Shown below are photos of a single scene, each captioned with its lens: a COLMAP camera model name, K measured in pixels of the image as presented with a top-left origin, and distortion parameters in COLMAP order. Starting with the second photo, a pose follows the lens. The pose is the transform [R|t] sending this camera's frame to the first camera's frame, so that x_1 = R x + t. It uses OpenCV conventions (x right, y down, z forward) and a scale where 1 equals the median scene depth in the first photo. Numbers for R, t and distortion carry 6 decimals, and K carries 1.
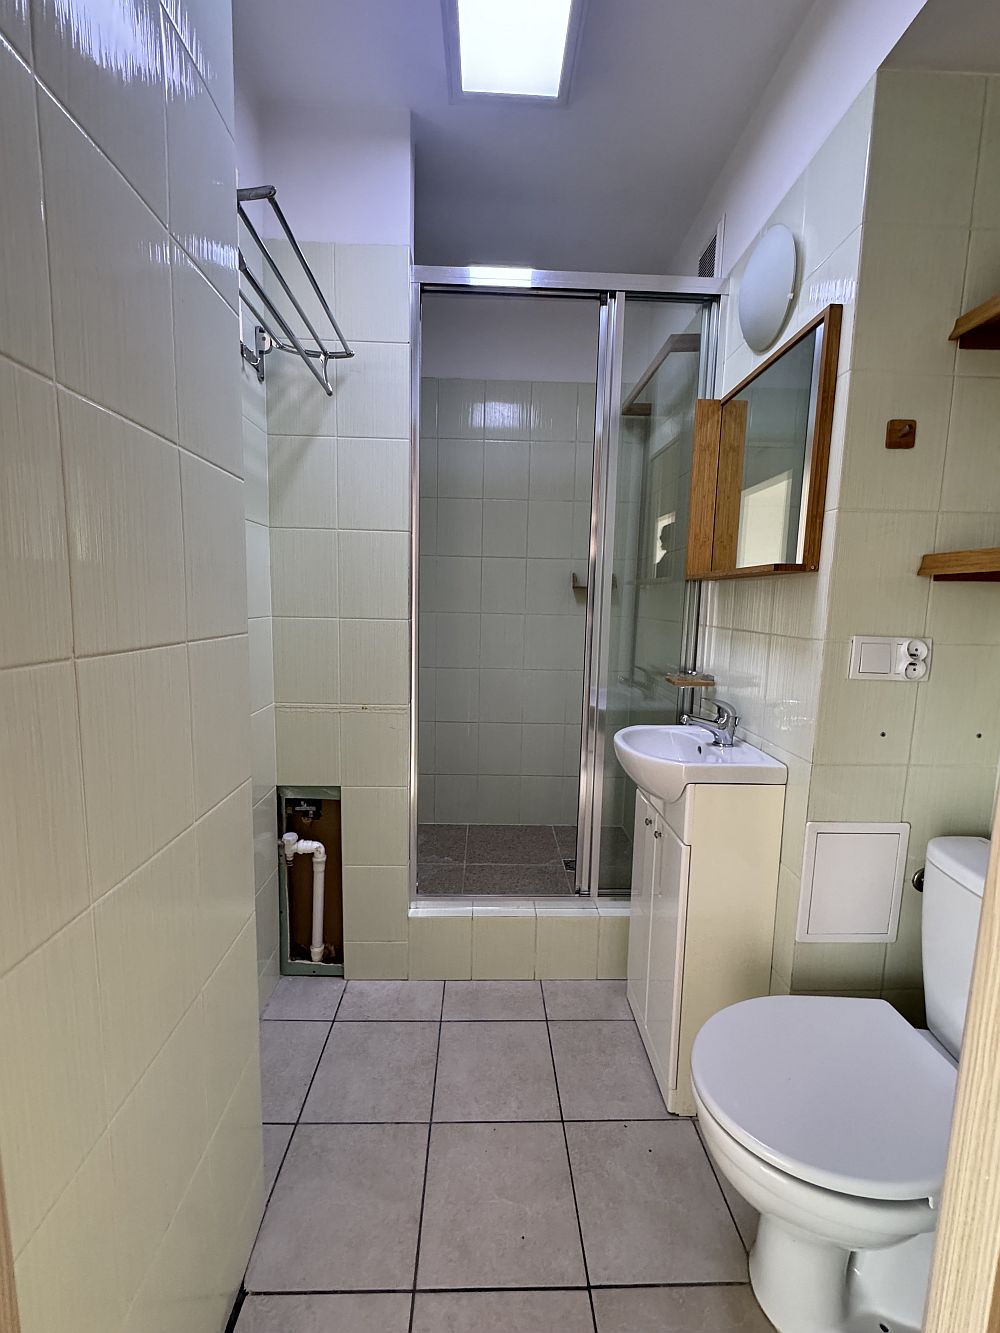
lens RADIAL K [[533.9, 0, 500.0], [0, 533.9, 666.5], [0, 0, 1]] dist [-0.003718, 0.000113]
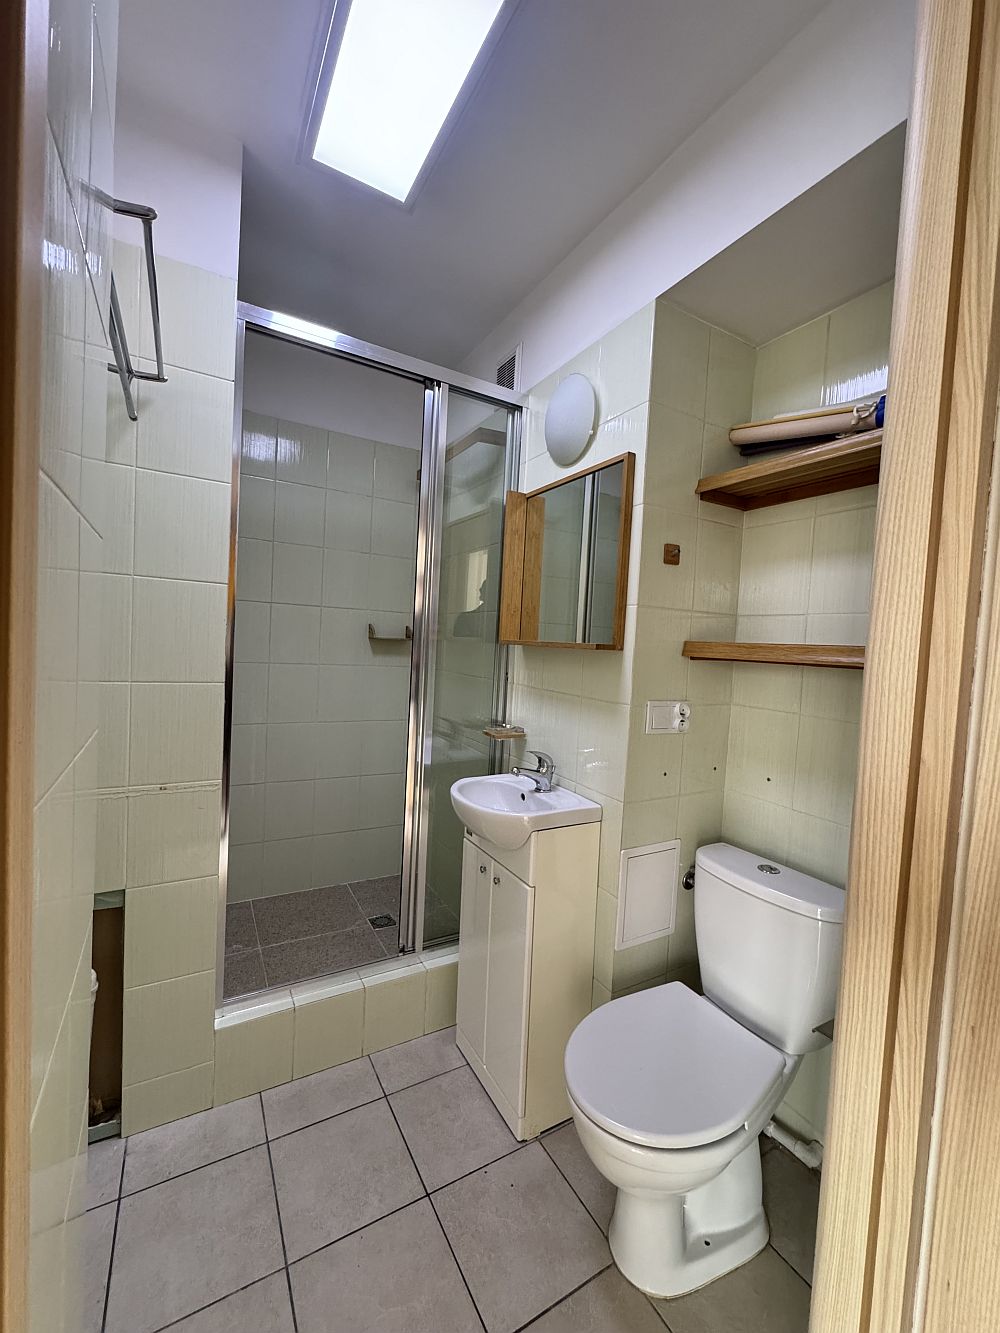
lens RADIAL K [[533.9, 0, 500.0], [0, 533.9, 666.5], [0, 0, 1]] dist [-0.003718, 0.000113]
pose [[0.881650, 0.002714, 0.471896, -0.212284], [0.024942, 0.998318, -0.052342, -0.063832], [-0.471244, 0.057917, 0.880099, 0.010192]]
